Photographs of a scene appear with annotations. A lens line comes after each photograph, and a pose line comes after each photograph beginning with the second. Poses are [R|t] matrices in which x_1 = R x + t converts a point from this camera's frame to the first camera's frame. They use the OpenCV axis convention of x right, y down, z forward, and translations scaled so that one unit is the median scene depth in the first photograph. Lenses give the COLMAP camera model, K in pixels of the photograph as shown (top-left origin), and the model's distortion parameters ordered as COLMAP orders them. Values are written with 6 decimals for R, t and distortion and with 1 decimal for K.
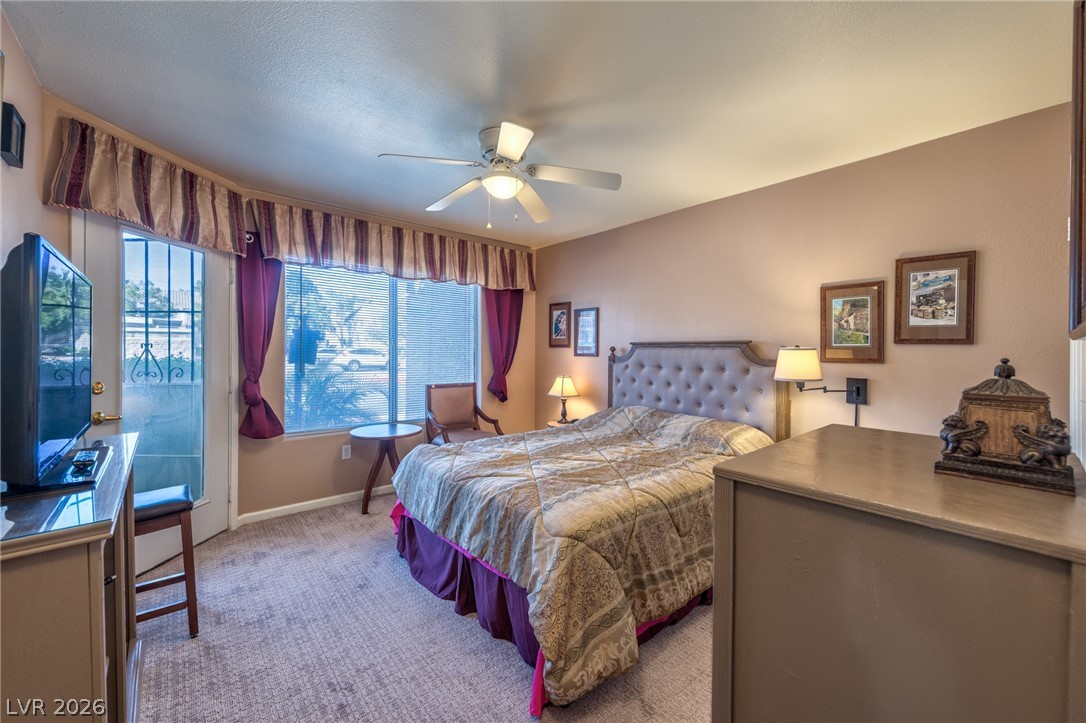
lens RADIAL K [[445.6, 0, 536.2], [0, 445.6, 355.8], [0, 0, 1]] dist [-0.001465, -0.000002]
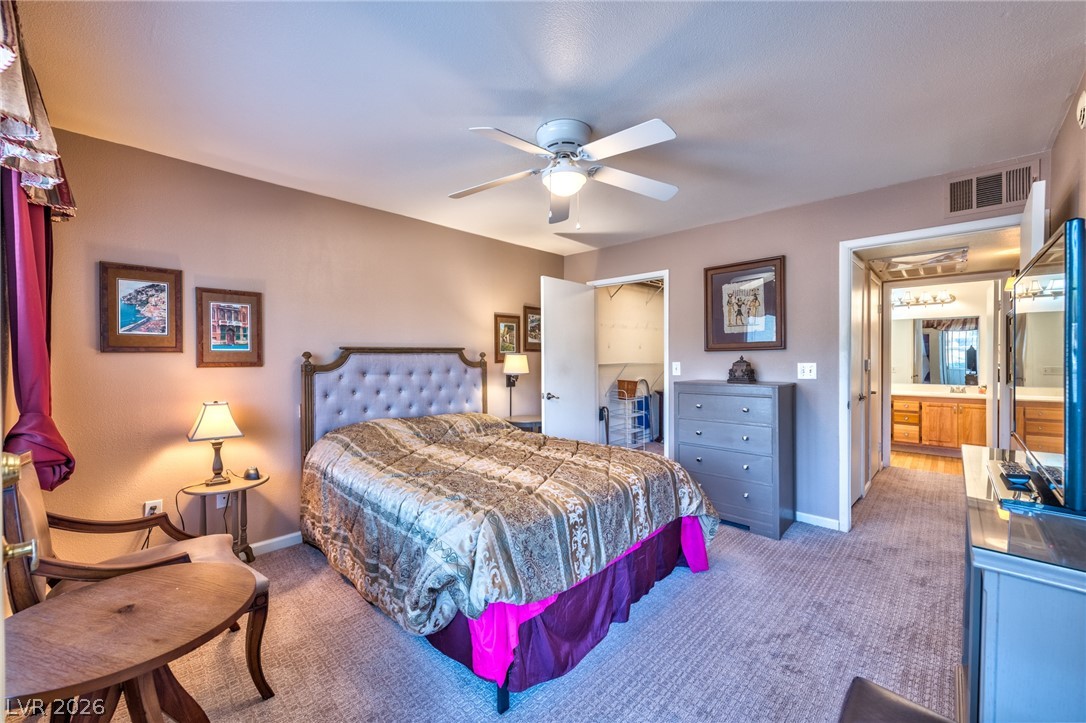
lens RADIAL K [[421.7, 0, 543.1], [0, 421.7, 369.4], [0, 0, 1]] dist [0.006445, -0.001714]
pose [[-0.140703, -0.033231, 0.989494, -0.667260], [0.022726, 0.999065, 0.036784, -0.009696], [-0.989791, 0.027663, -0.139816, 0.816507]]
